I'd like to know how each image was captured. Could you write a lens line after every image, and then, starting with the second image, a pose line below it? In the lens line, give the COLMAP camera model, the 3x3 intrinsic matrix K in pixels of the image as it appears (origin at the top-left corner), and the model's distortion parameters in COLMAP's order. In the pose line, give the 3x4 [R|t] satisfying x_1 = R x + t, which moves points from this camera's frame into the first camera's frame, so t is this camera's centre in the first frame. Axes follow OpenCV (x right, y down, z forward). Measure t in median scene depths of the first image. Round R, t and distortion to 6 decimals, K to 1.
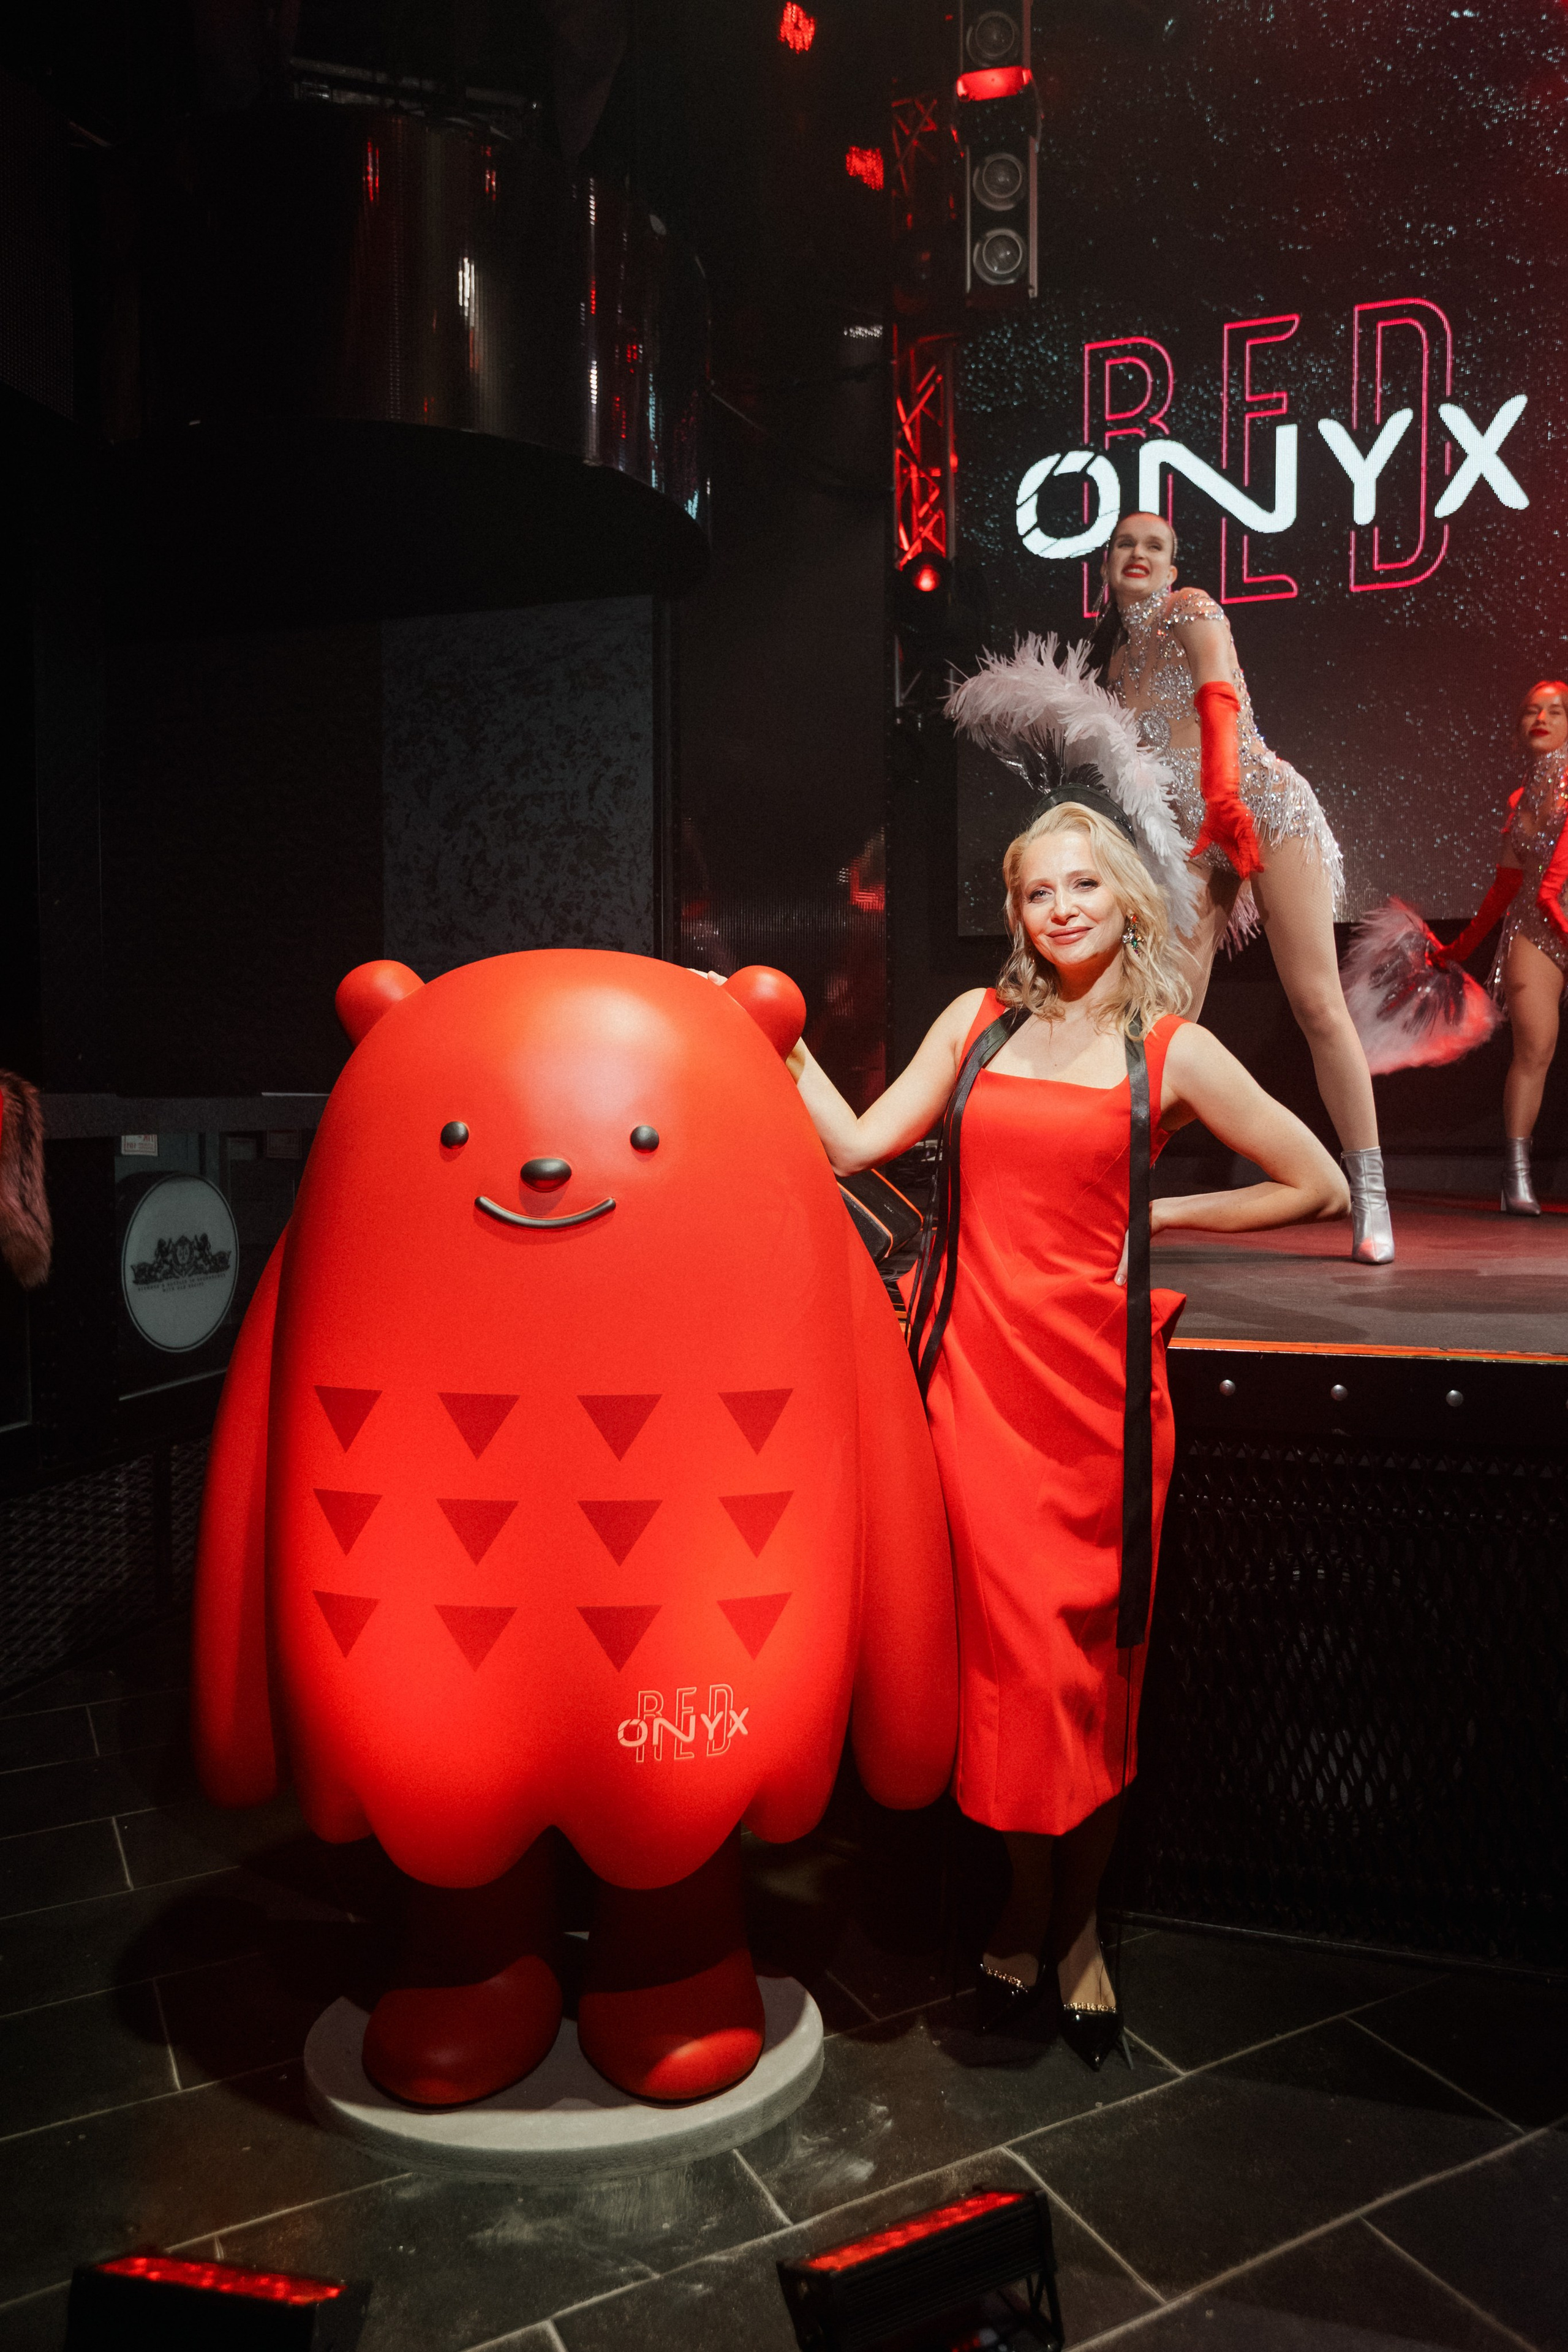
lens RADIAL K [[1613.0, 0, 794.2], [0, 1613.0, 1173.0], [0, 0, 1]] dist [0.000185, -0.005885]
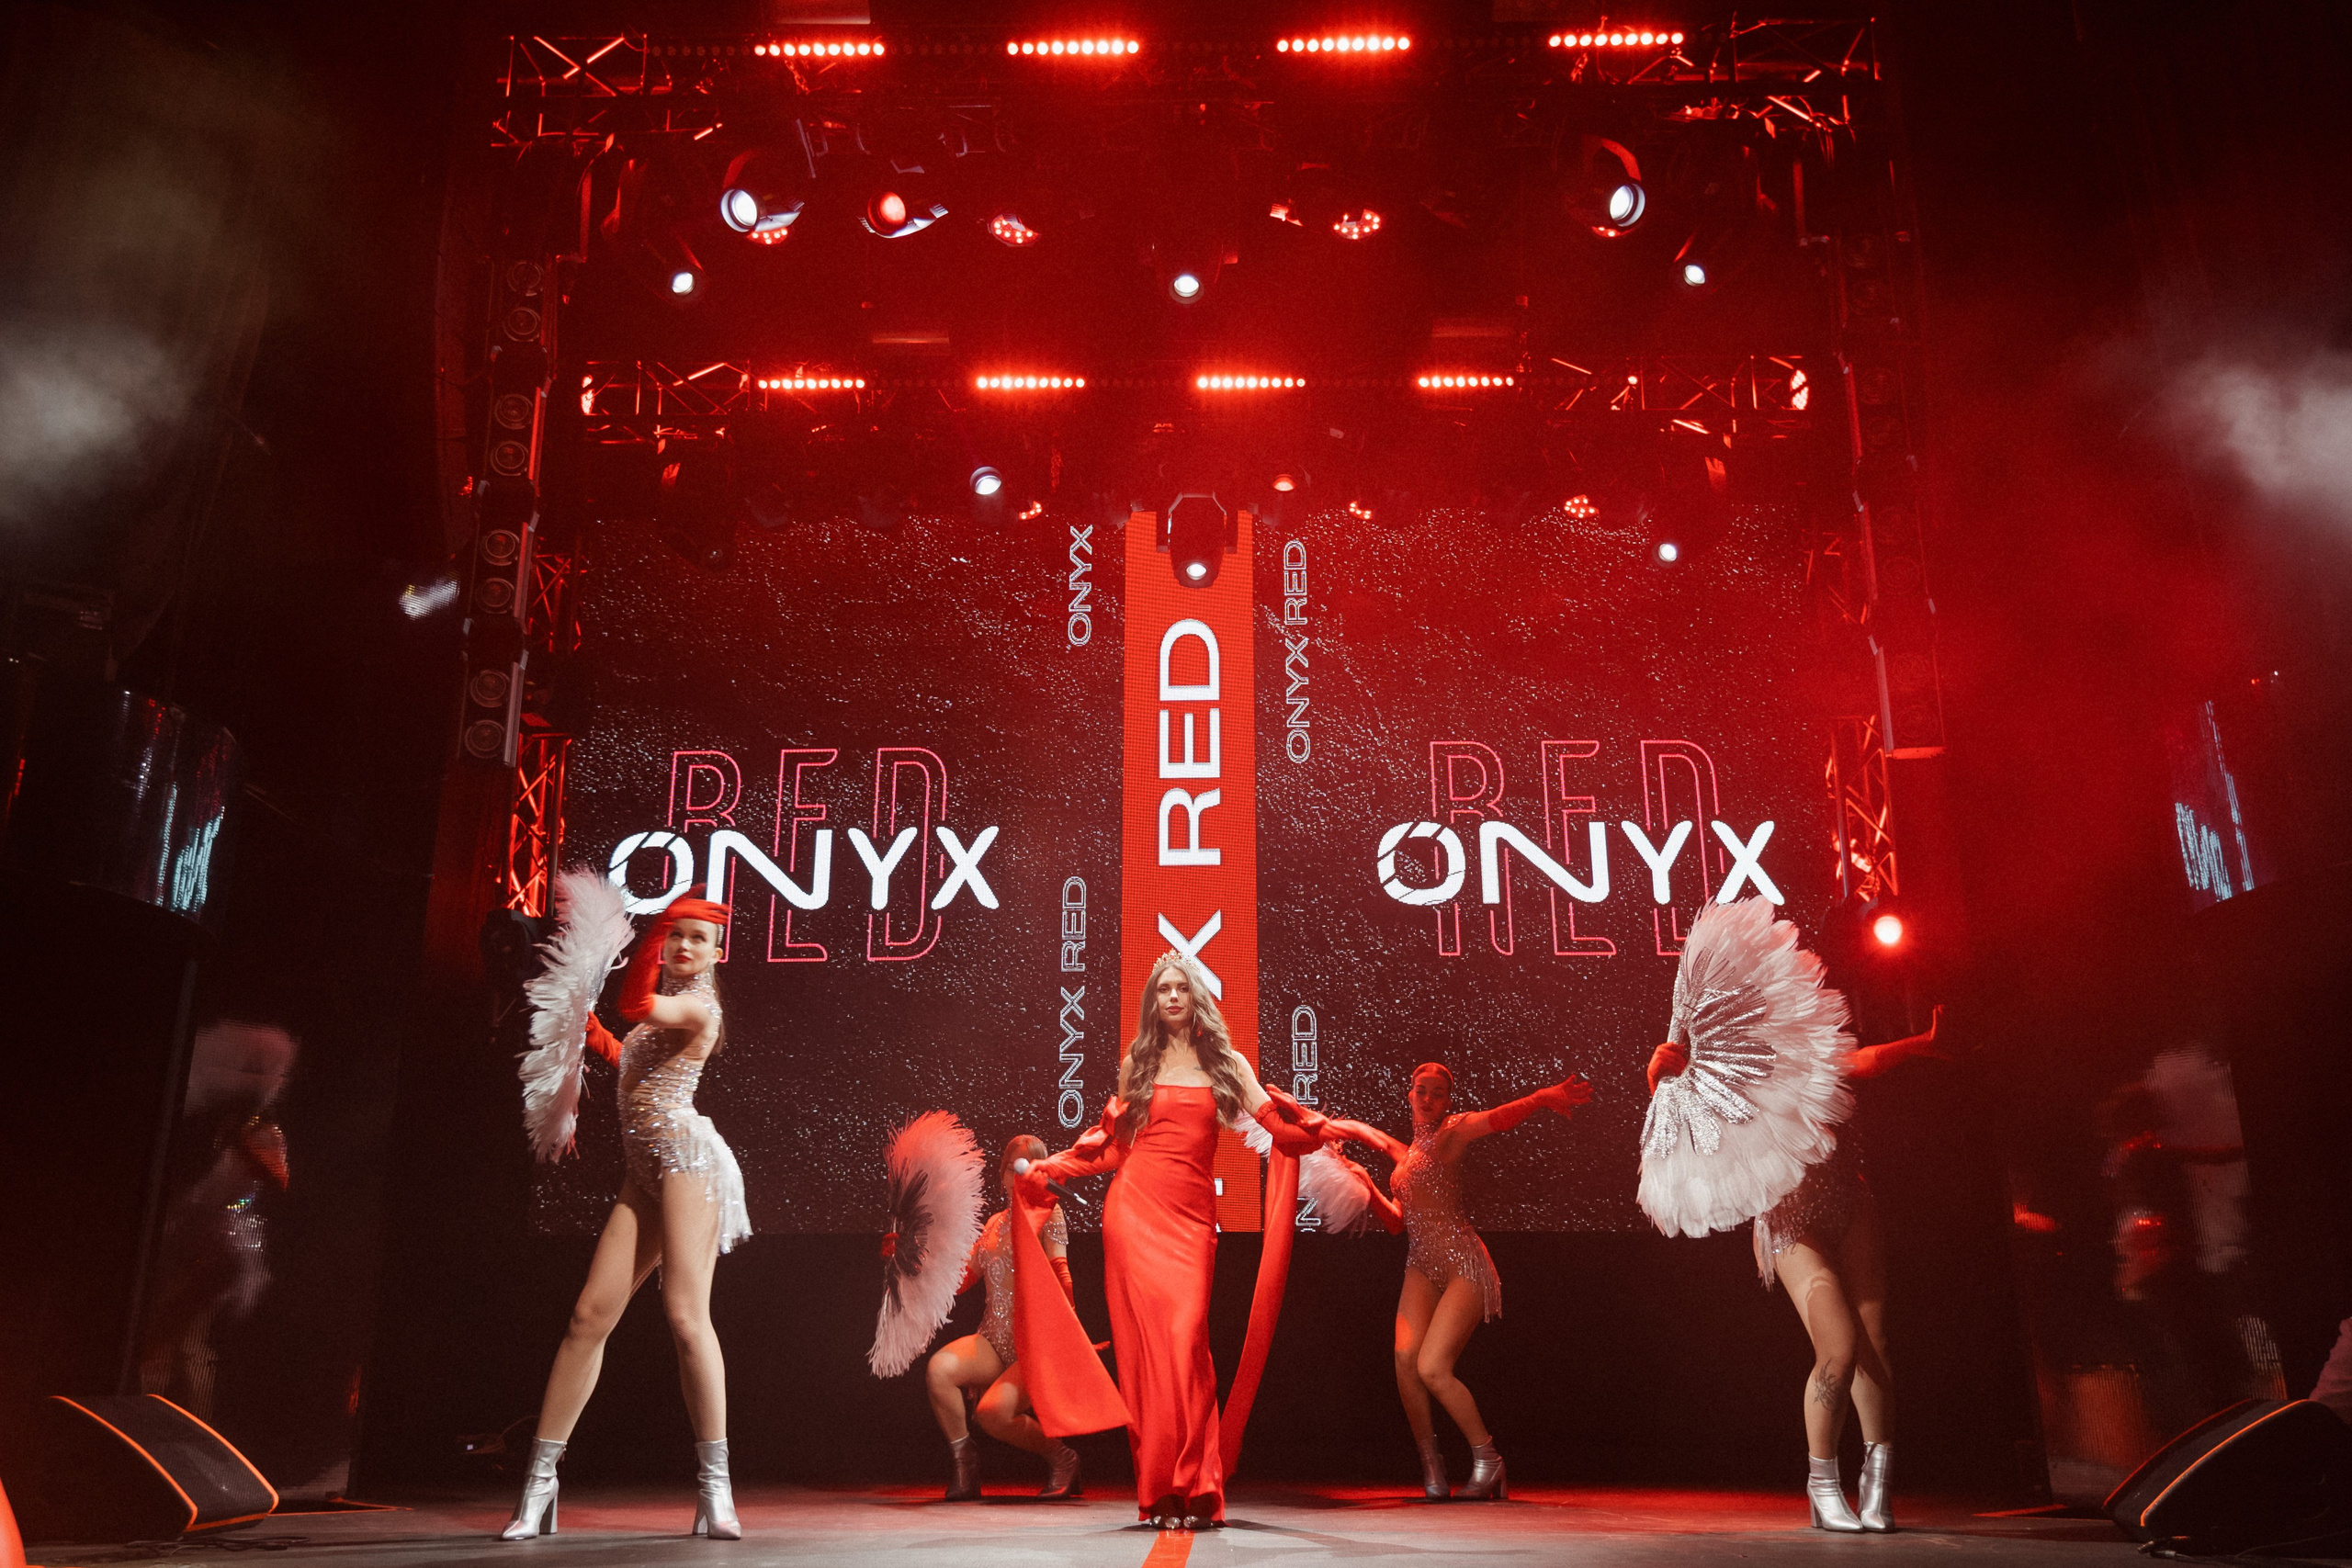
lens RADIAL K [[1830.0, 0, 1176.7], [0, 1830.0, 817.9], [0, 0, 1]] dist [0.028001, -0.034011]
pose [[0.968286, 0.078963, 0.237037, 0.330951], [0.006891, 0.939941, -0.341268, 0.023710], [-0.249749, 0.332078, 0.909588, -0.525727]]
